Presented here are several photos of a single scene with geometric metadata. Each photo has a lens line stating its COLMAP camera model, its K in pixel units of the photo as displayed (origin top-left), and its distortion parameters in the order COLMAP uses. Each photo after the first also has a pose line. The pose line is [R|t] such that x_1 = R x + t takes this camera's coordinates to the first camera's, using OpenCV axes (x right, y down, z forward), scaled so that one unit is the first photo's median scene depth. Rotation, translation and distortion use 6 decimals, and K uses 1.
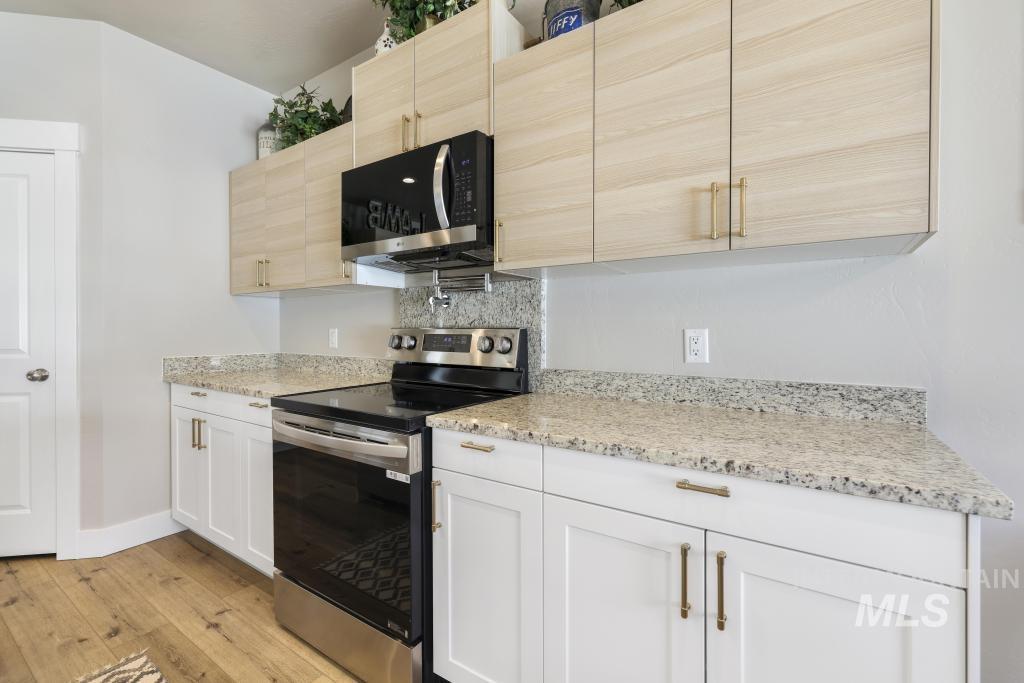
lens RADIAL K [[461.1, 0, 478.1], [0, 461.1, 329.4], [0, 0, 1]] dist [0.001543, 0.000270]
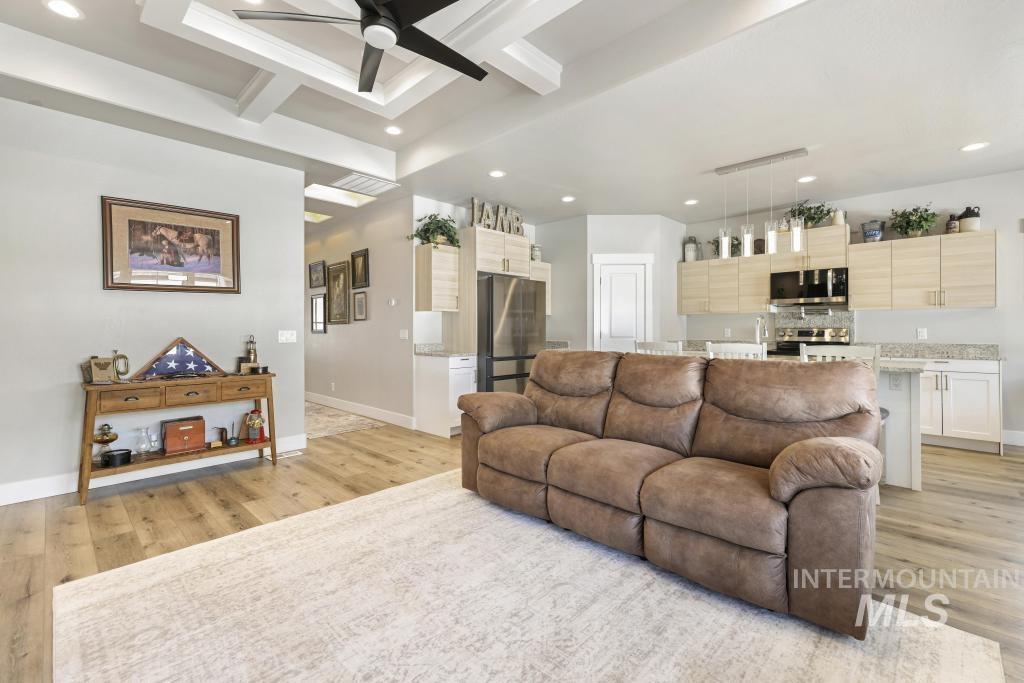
lens RADIAL K [[446.3, 0, 503.2], [0, 446.3, 324.4], [0, 0, 1]] dist [0.000375, -0.000177]
pose [[0.990158, -0.003653, -0.139905, -2.166700], [0.002510, 0.999962, -0.008348, -0.012893], [0.139931, 0.007914, 0.990130, -2.720181]]
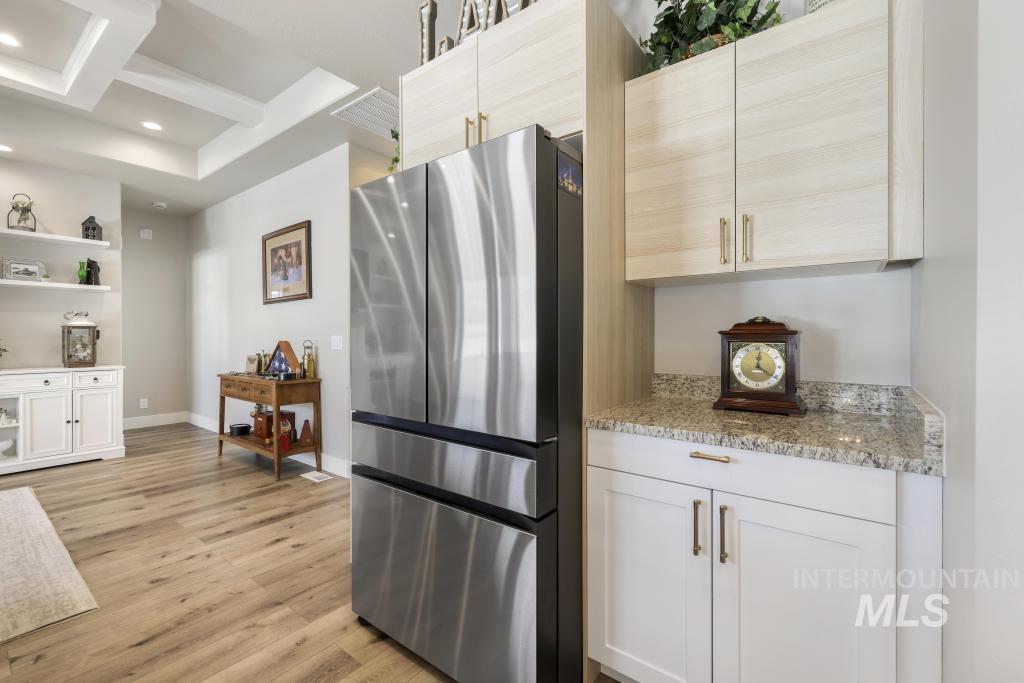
lens RADIAL K [[440.7, 0, 510.0], [0, 440.7, 334.1], [0, 0, 1]] dist [-0.000277, -0.000024]
pose [[-0.009250, -0.001193, -0.999957, -1.462082], [0.000779, 0.999999, -0.001200, -0.003768], [0.999957, -0.000790, -0.009249, 1.076336]]
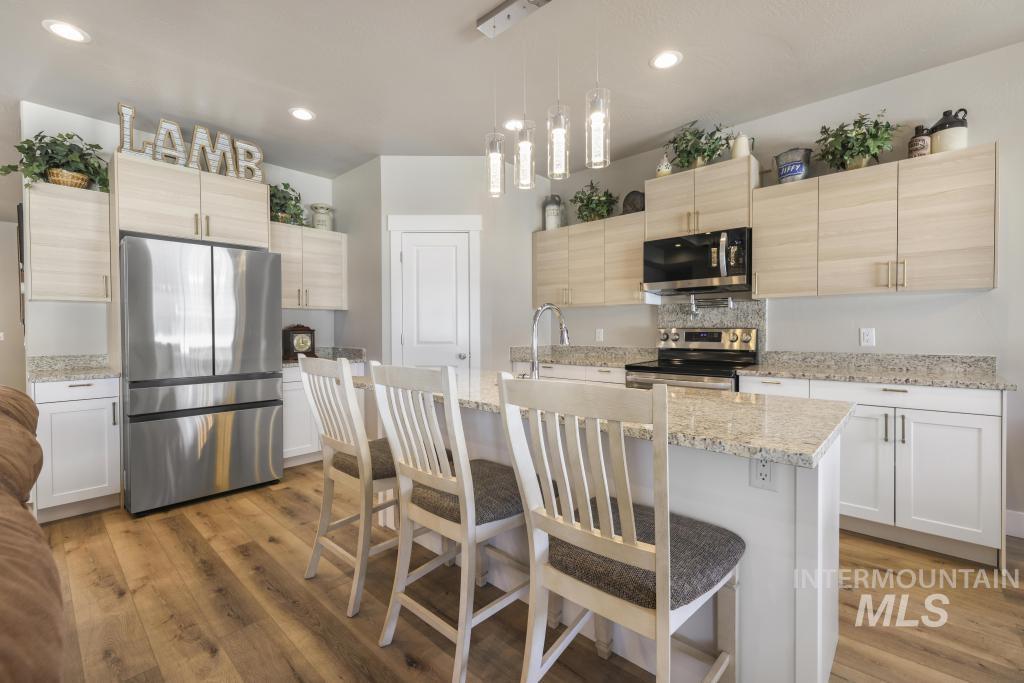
lens RADIAL K [[440.7, 0, 510.0], [0, 440.7, 334.1], [0, 0, 1]] dist [-0.000277, -0.000024]
pose [[0.994443, -0.004195, -0.105195, -0.891605], [0.005350, 0.999928, 0.010704, -0.004559], [0.105143, -0.011207, 0.994394, -1.069952]]
